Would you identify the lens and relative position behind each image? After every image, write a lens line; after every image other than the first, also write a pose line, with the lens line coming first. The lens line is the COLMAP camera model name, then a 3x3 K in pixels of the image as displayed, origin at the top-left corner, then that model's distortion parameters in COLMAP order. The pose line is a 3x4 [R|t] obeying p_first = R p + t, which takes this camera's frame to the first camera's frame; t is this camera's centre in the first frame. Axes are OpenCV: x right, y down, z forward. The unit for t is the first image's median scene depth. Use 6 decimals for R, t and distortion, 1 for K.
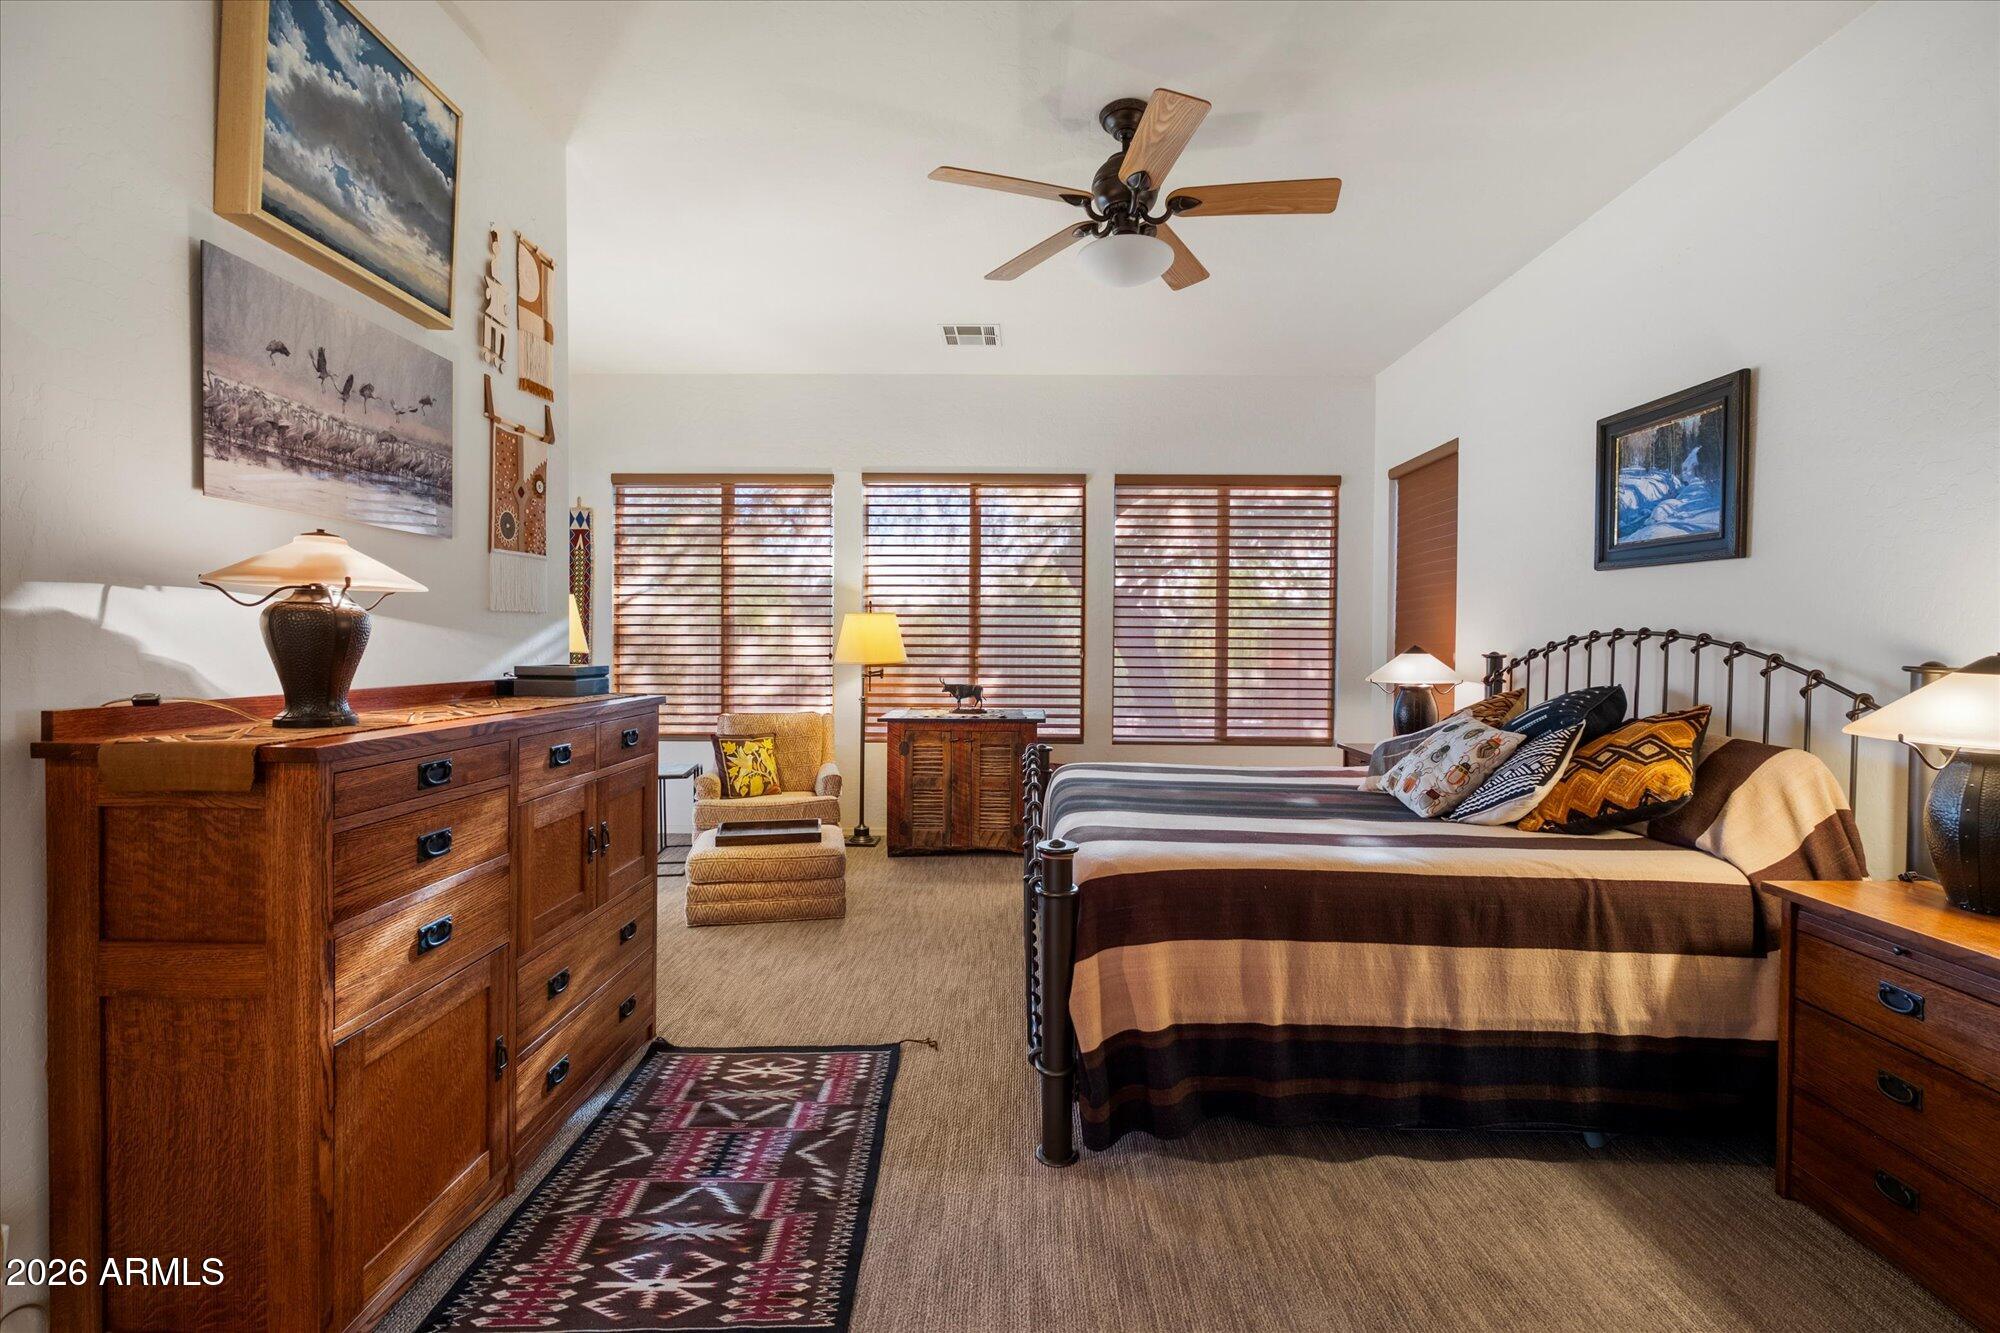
lens RADIAL K [[840.3, 0, 1003.5], [0, 840.3, 653.9], [0, 0, 1]] dist [-0.000267, 0.000705]
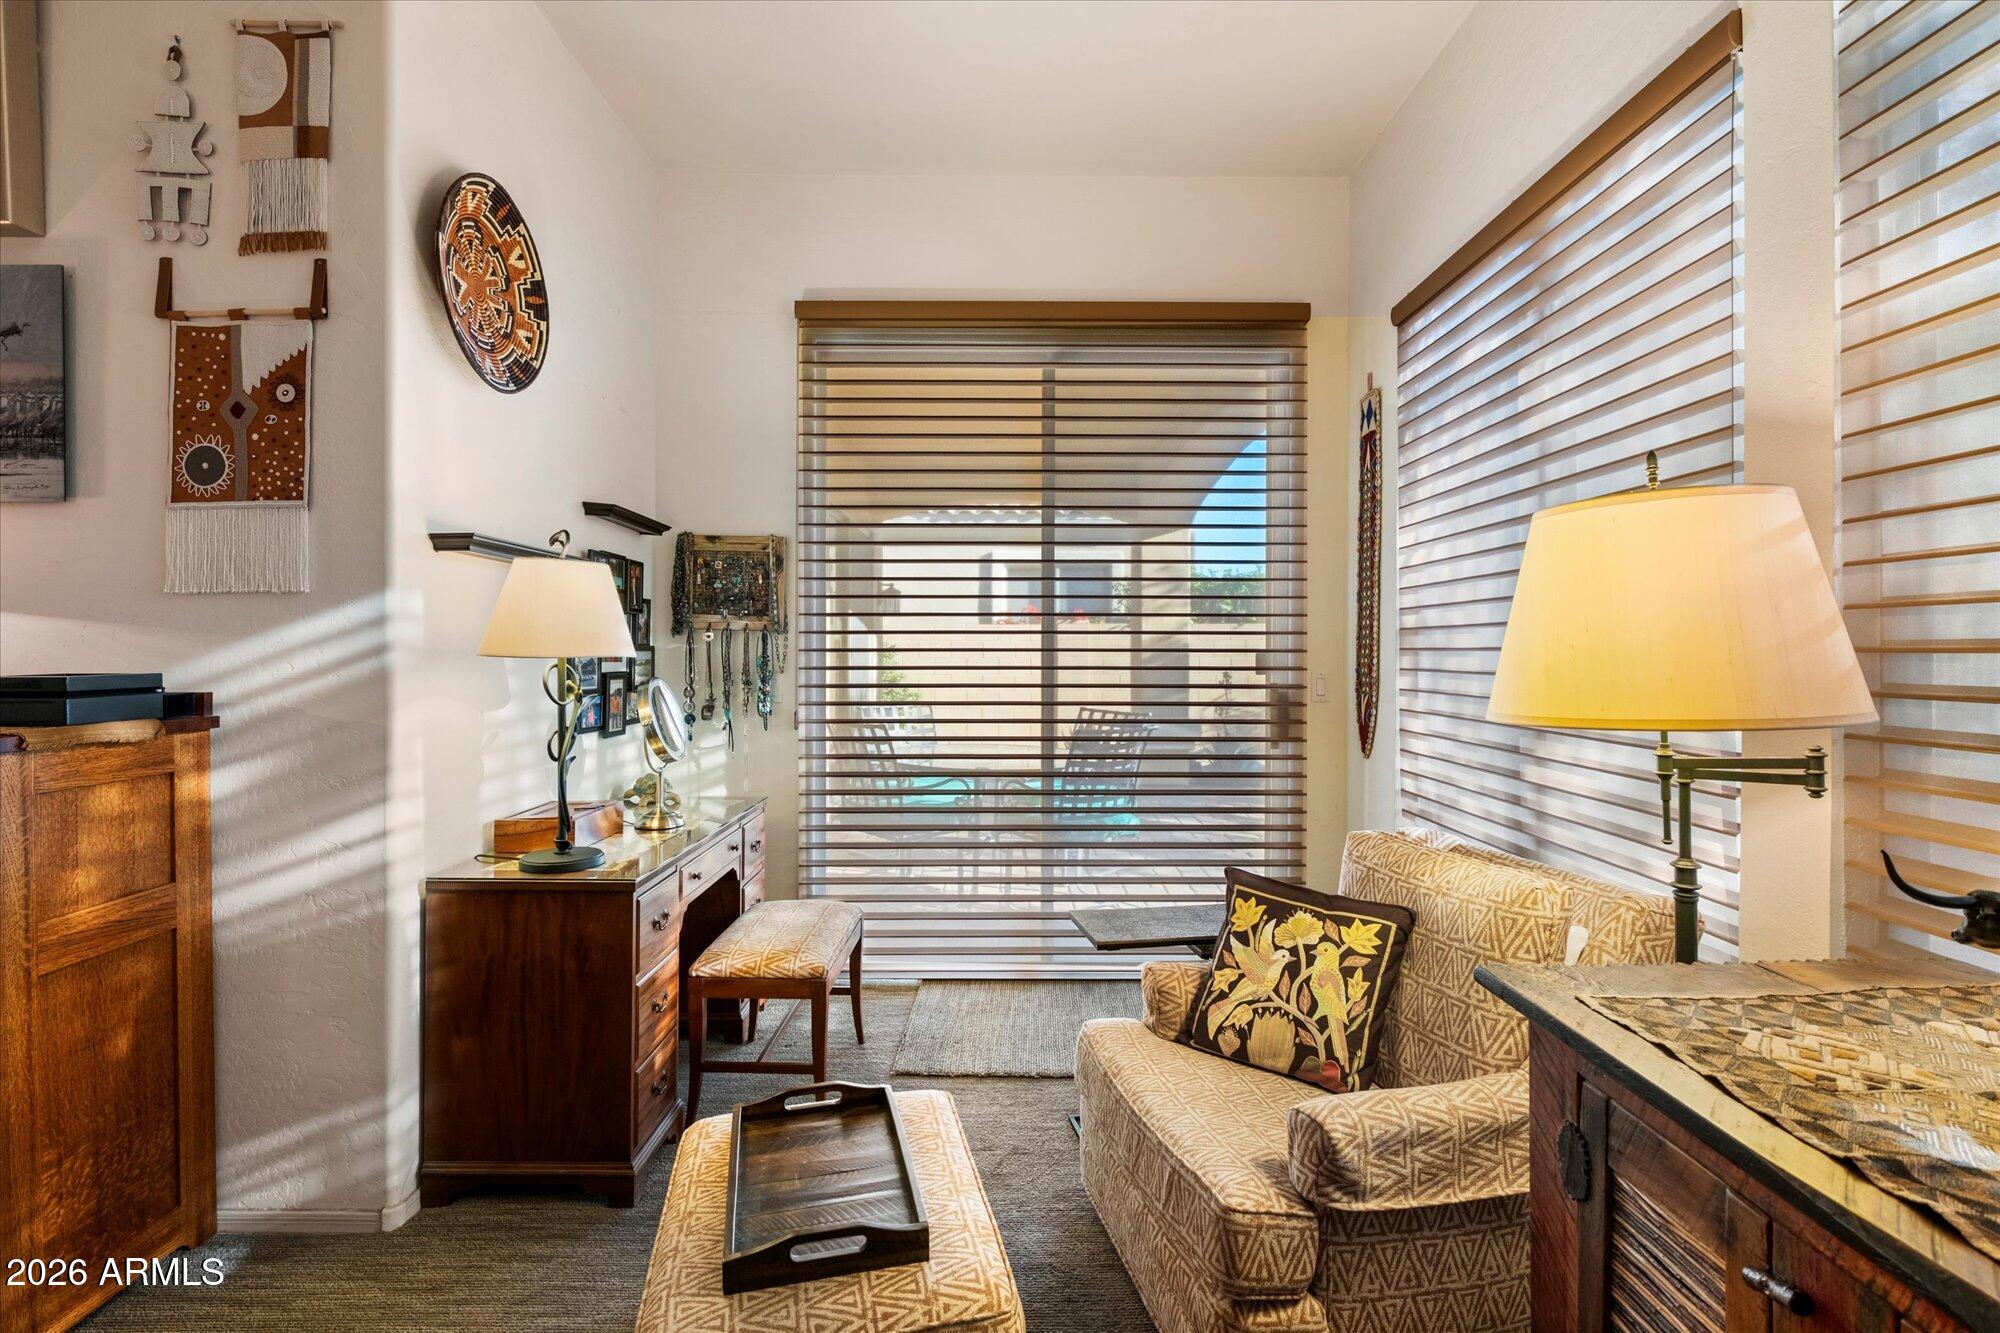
lens RADIAL K [[840.3, 0, 1003.5], [0, 840.3, 653.9], [0, 0, 1]] dist [-0.000267, 0.000705]
pose [[0.024879, -0.000449, -0.999690, 0.098128], [-0.012627, 0.999920, -0.000763, -0.008692], [0.999611, 0.012642, 0.024871, 1.567147]]
